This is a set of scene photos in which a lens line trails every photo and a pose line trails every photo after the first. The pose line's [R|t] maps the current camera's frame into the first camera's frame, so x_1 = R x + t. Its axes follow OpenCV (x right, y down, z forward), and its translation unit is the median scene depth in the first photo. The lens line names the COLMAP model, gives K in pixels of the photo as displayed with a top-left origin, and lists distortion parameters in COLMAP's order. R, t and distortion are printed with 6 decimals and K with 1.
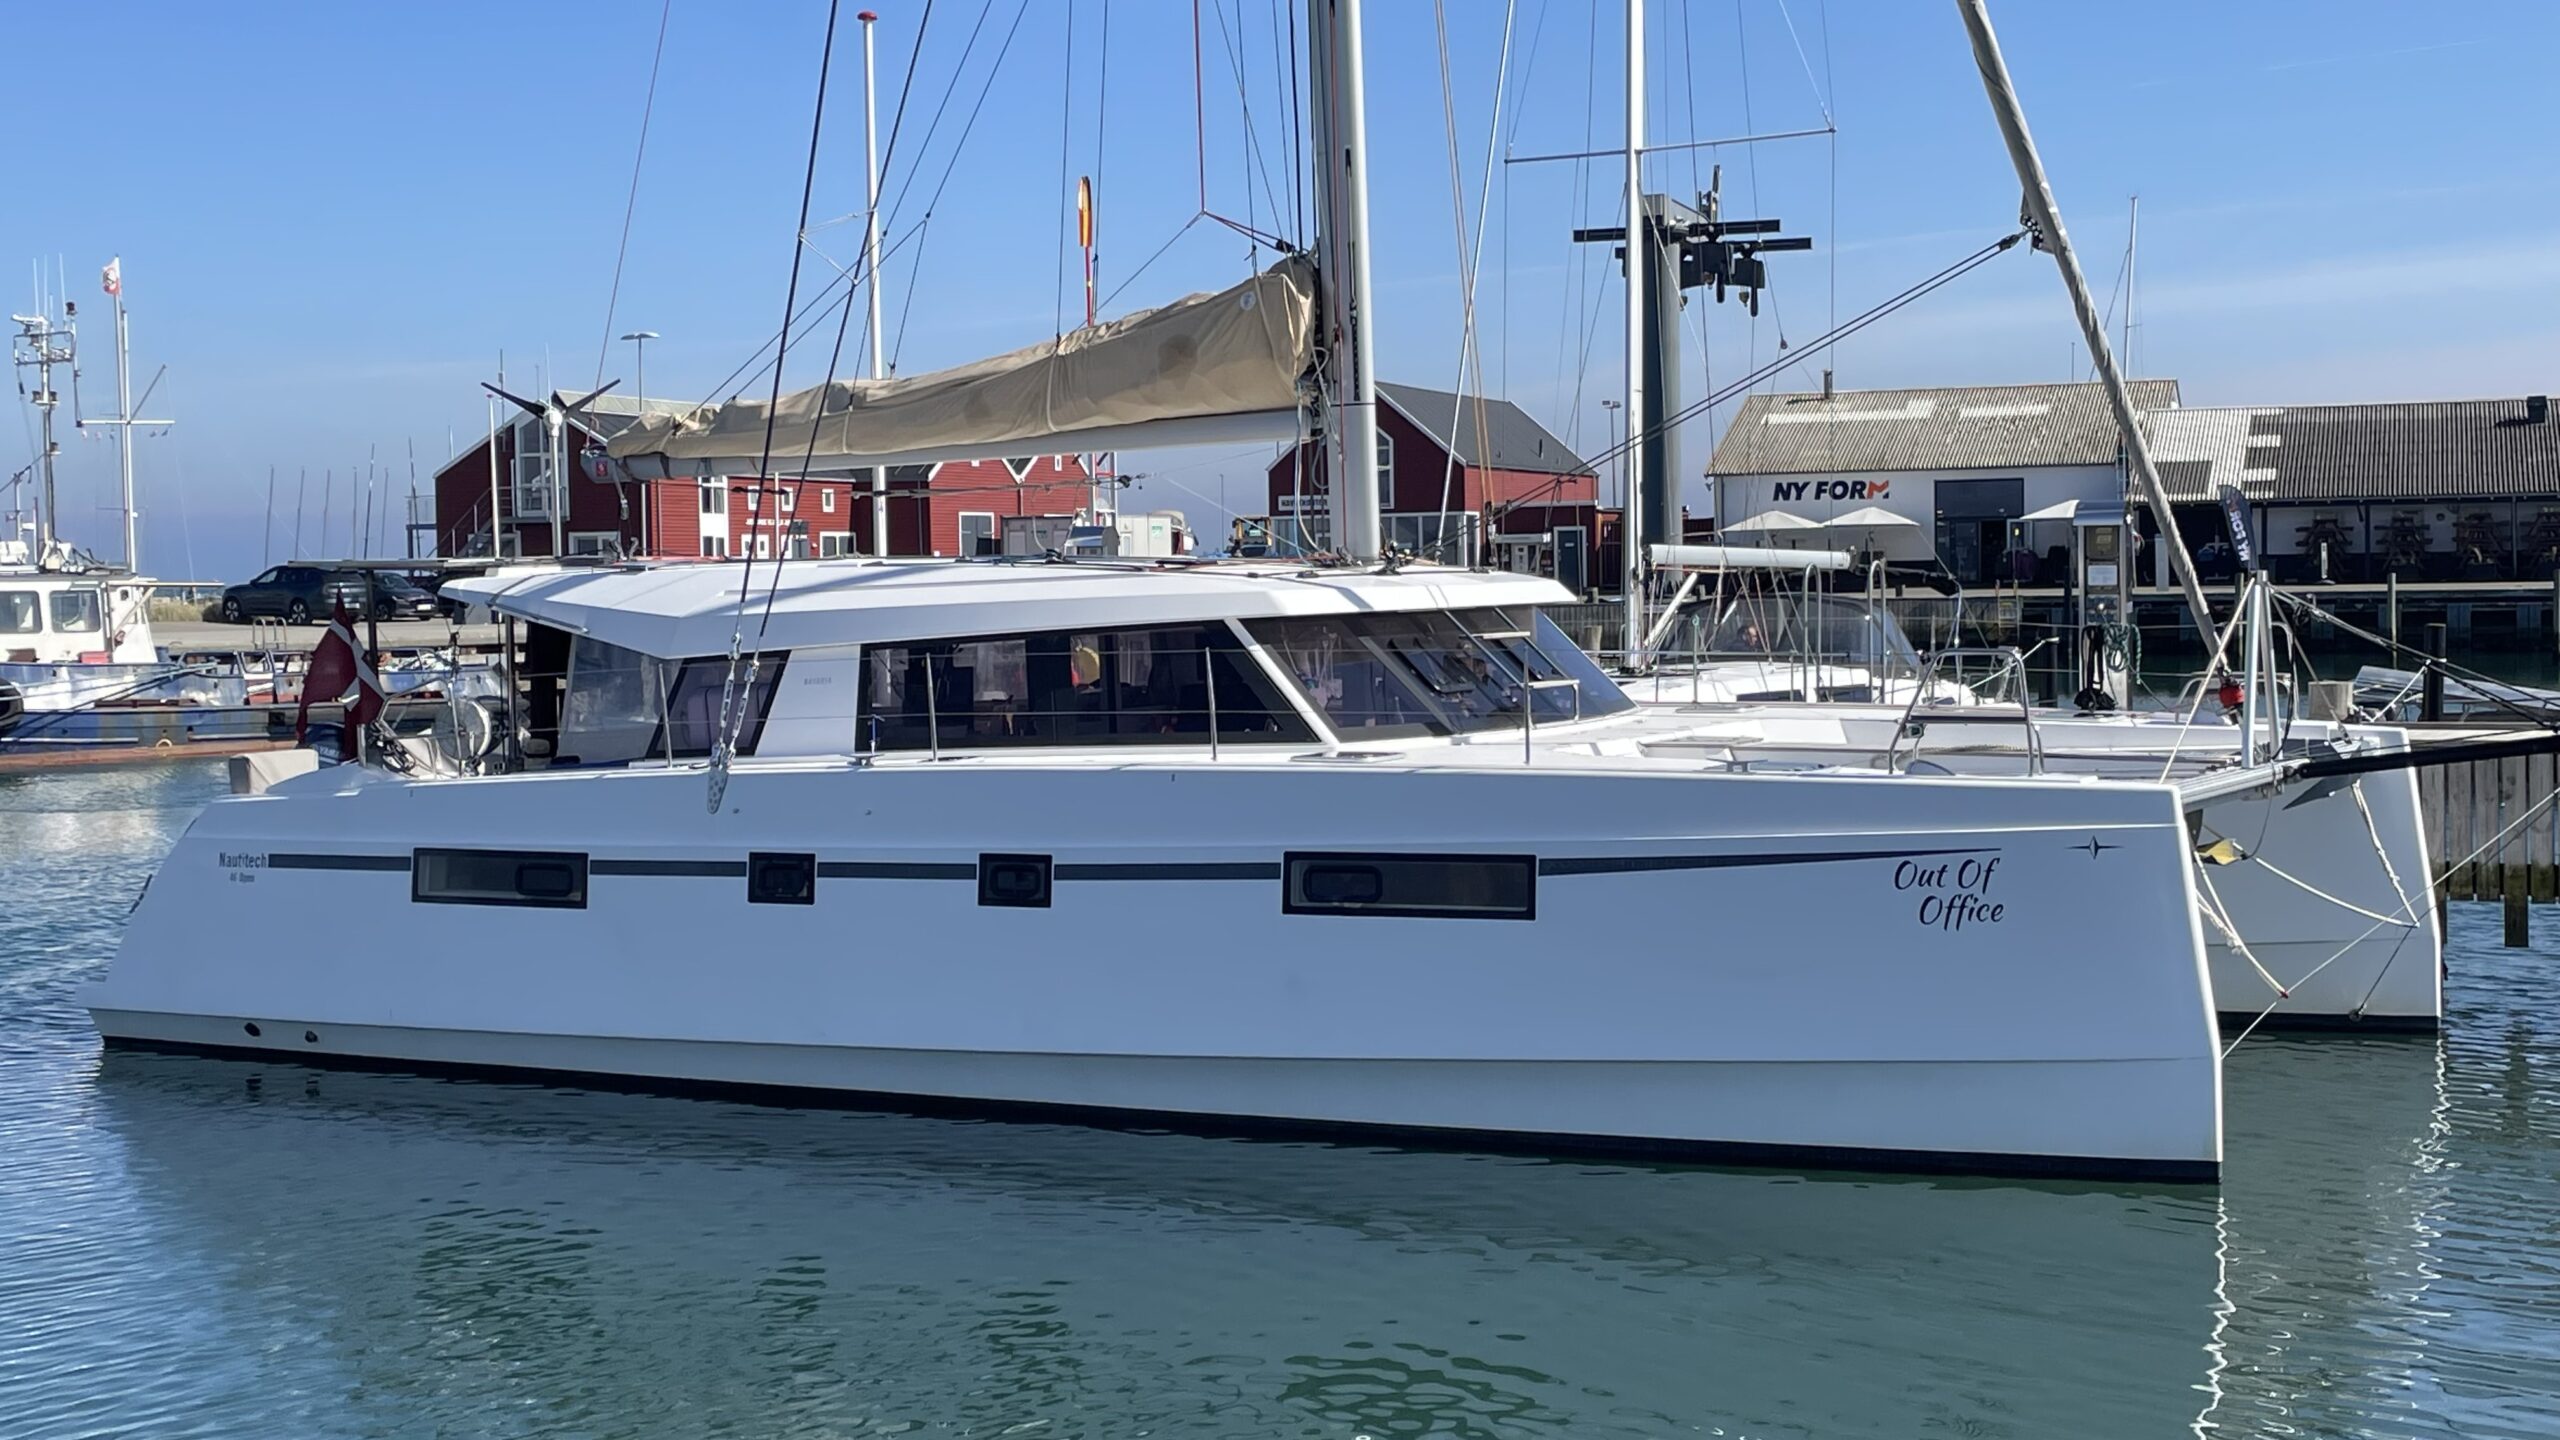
lens RADIAL K [[3187.0, 0, 1280.0], [0, 3187.0, 720.0], [0, 0, 1]] dist [0.034952, 0.048097]
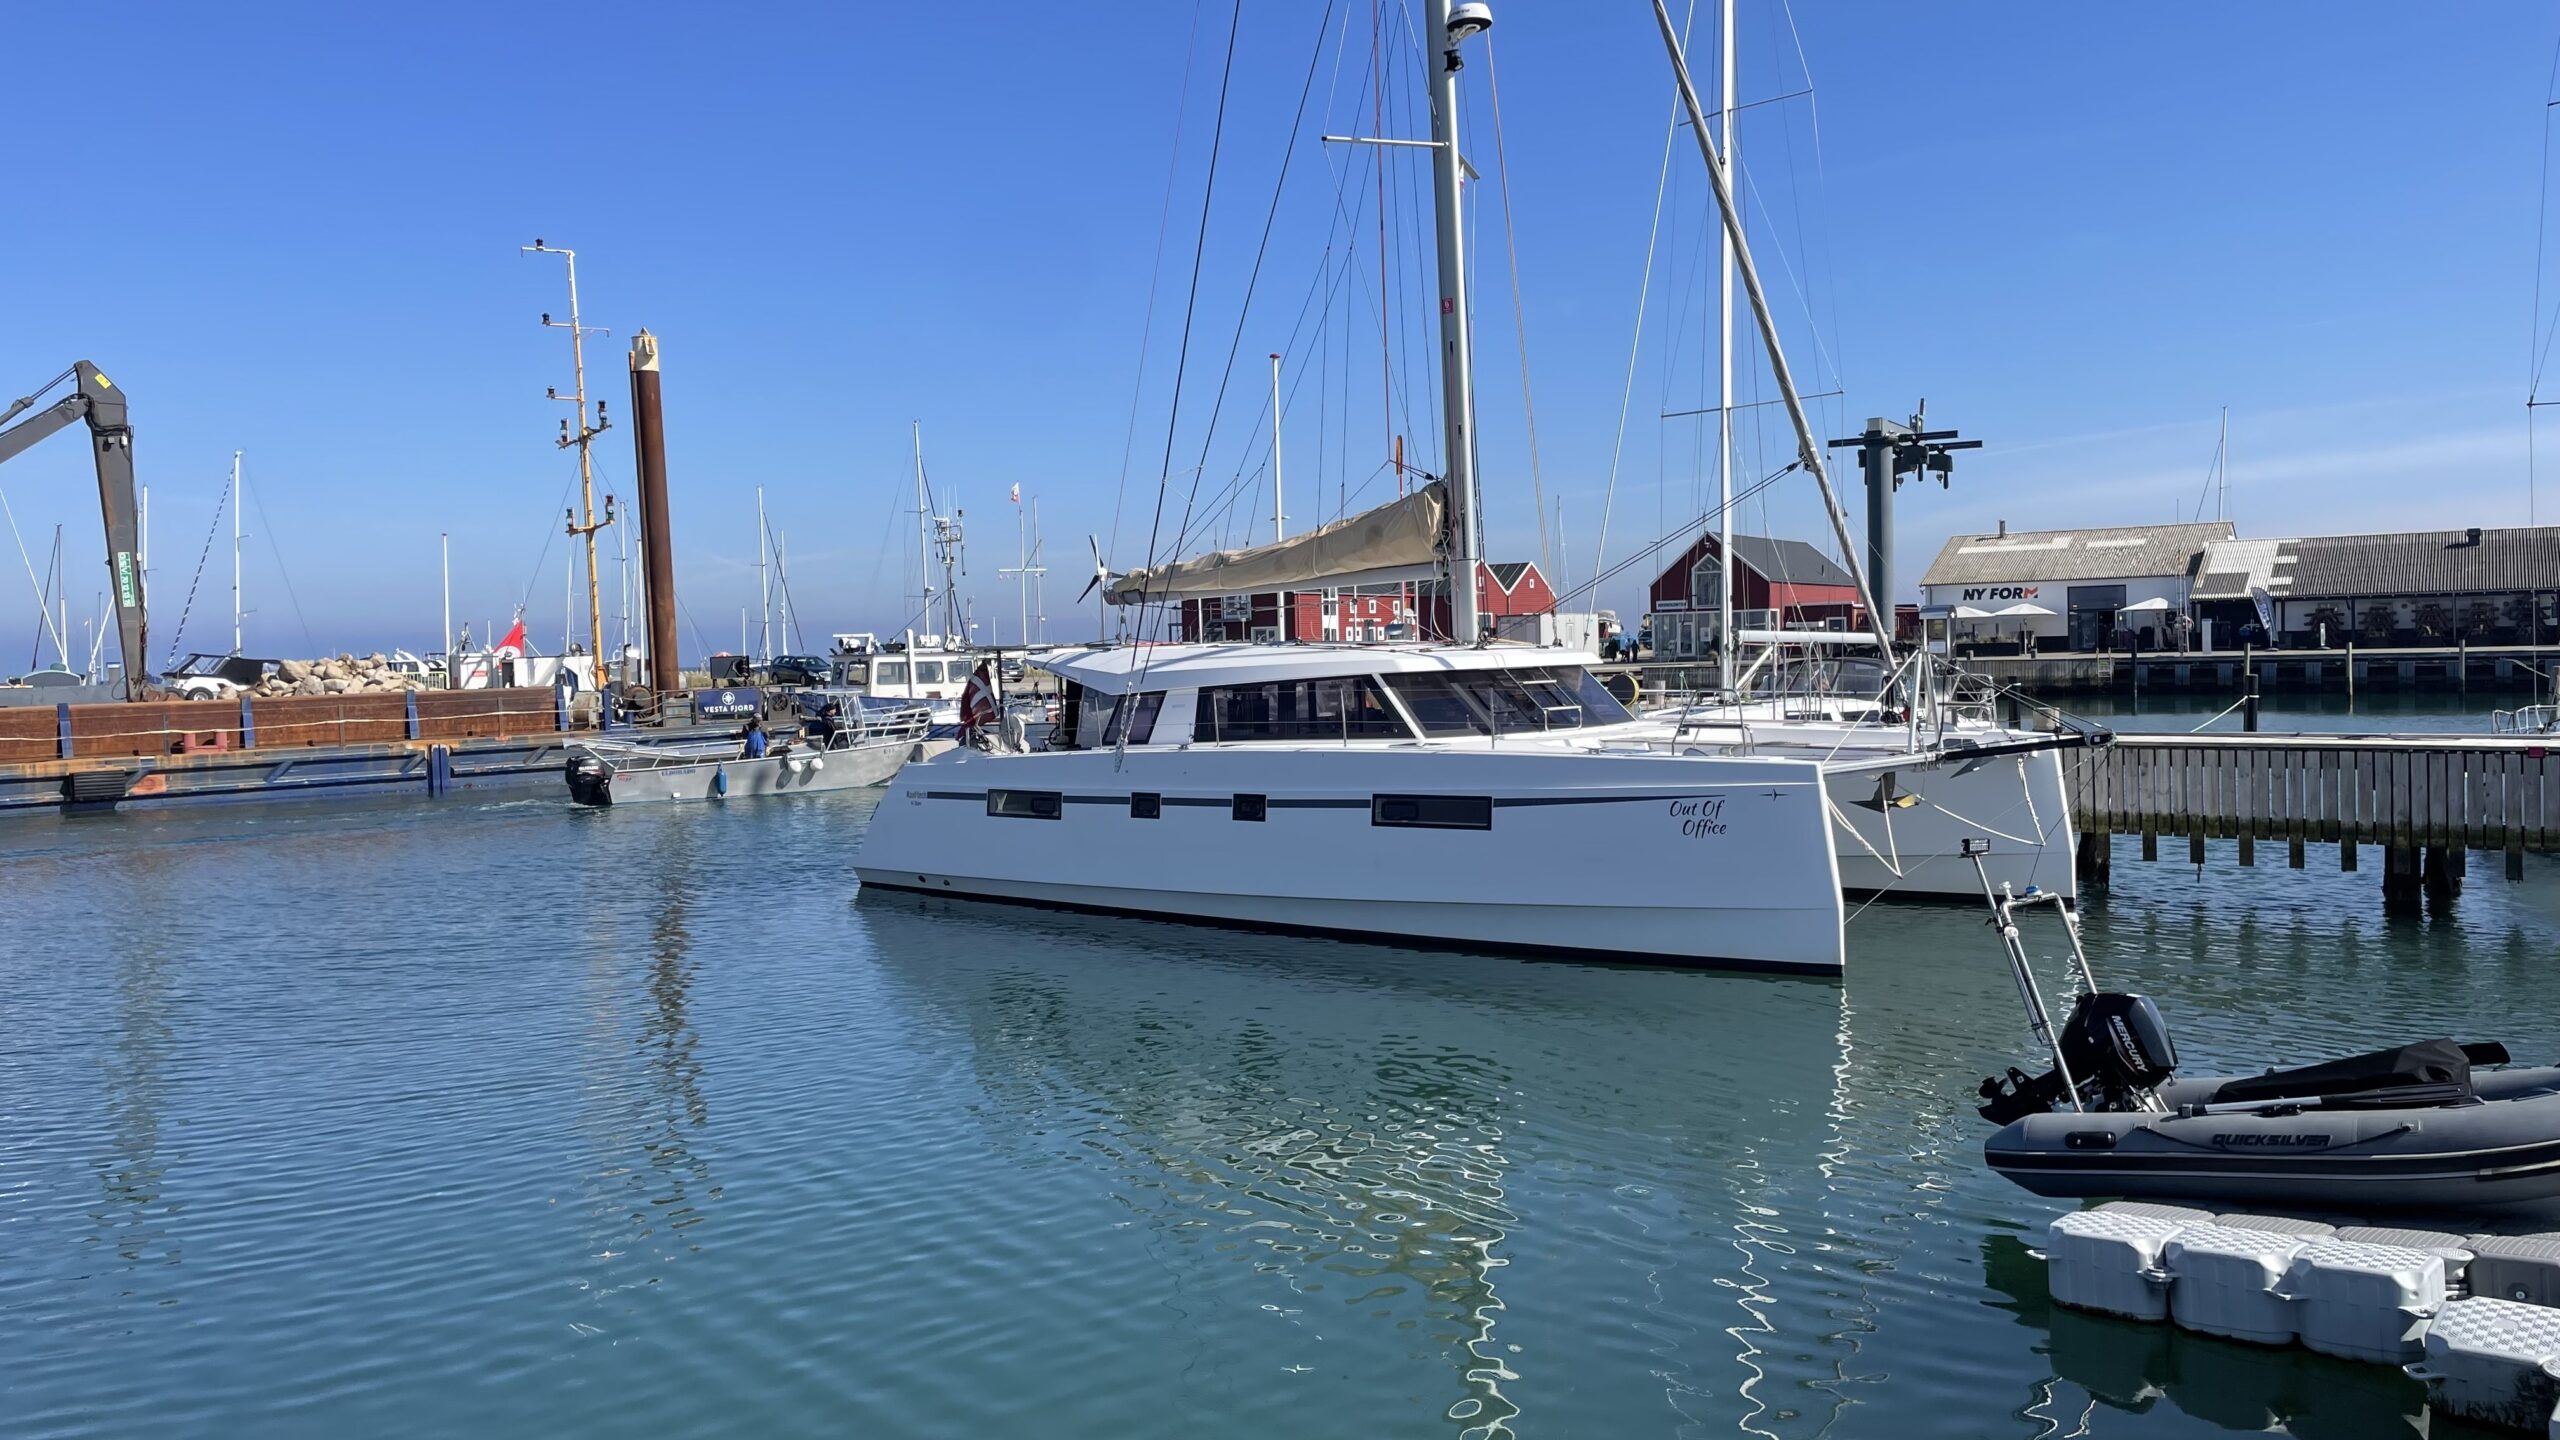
lens RADIAL K [[1881.8, 0, 1280.0], [0, 1881.8, 720.0], [0, 0, 1]] dist [0.004307, -0.005236]
pose [[0.972551, 0.002439, -0.232676, 0.164460], [-0.004133, 0.999968, -0.006793, 0.003399], [0.232652, 0.007568, 0.972531, -0.098755]]
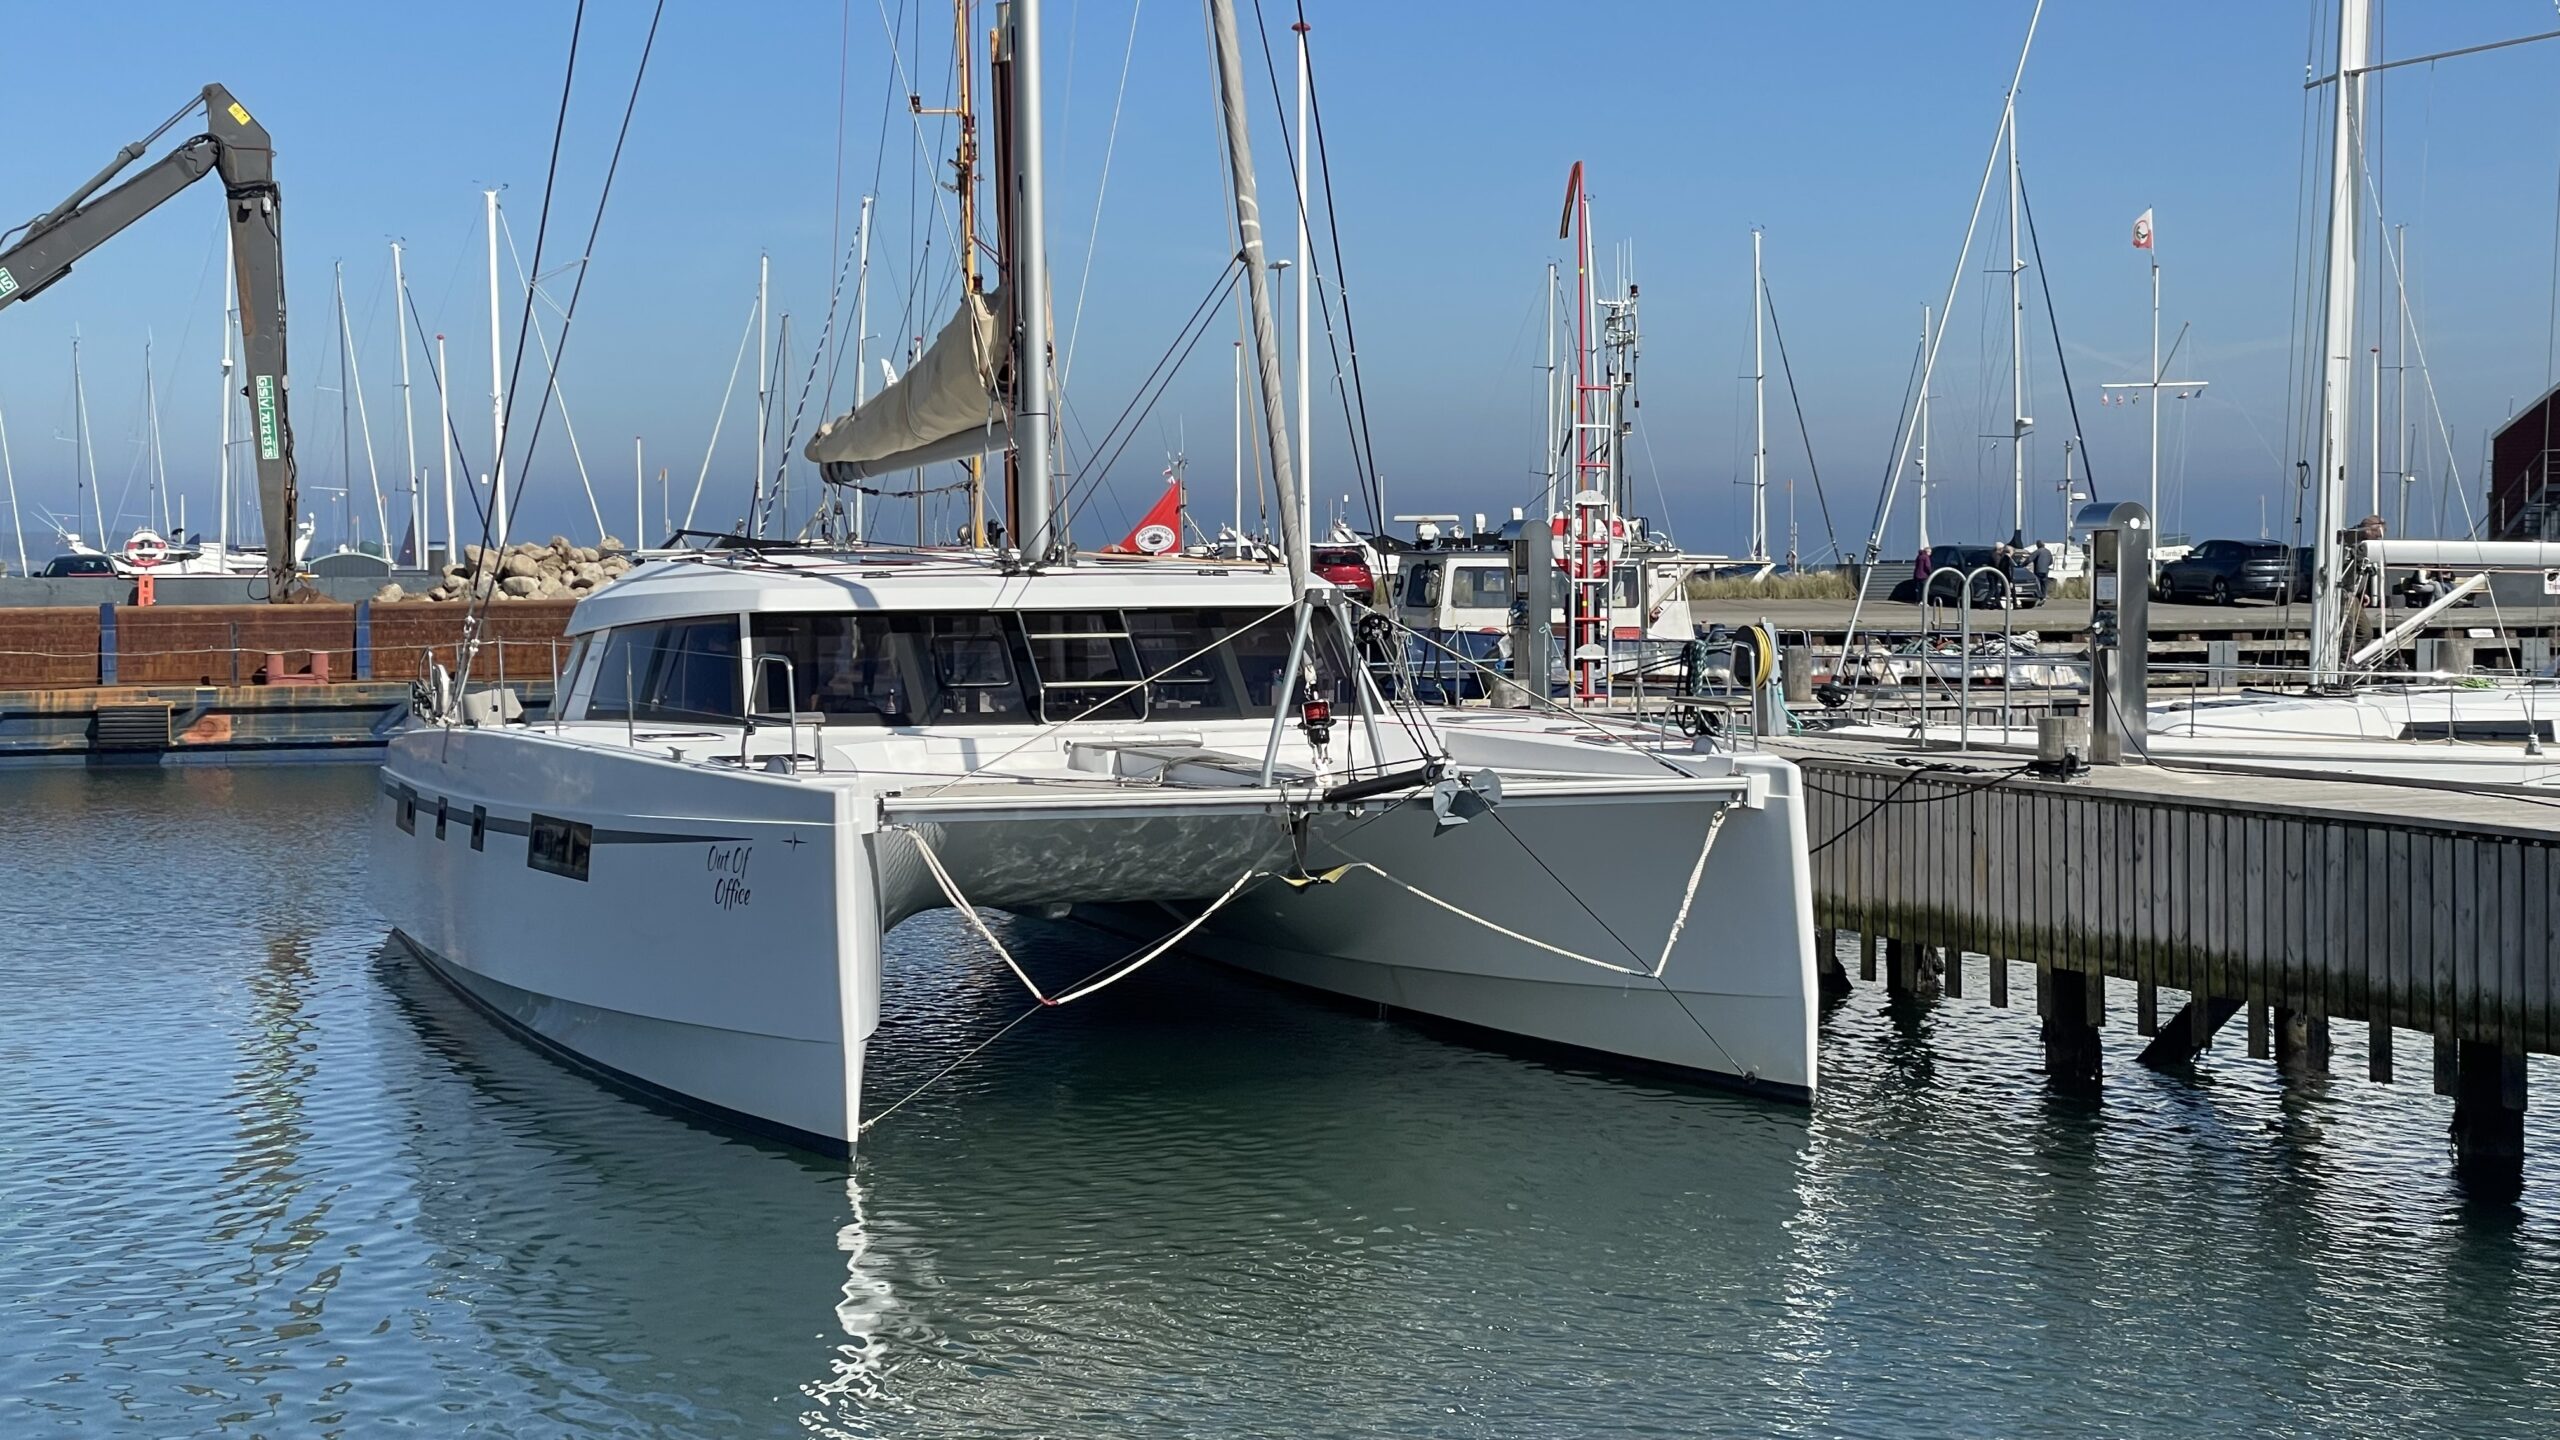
lens RADIAL K [[3725.4, 0, 1280.0], [0, 3725.4, 720.0], [0, 0, 1]] dist [0.110500, 0.010948]
pose [[0.736251, 0.042682, -0.675361, 0.843052], [-0.041278, 0.998983, 0.018135, -0.021379], [0.675448, 0.014526, 0.737264, 0.120570]]
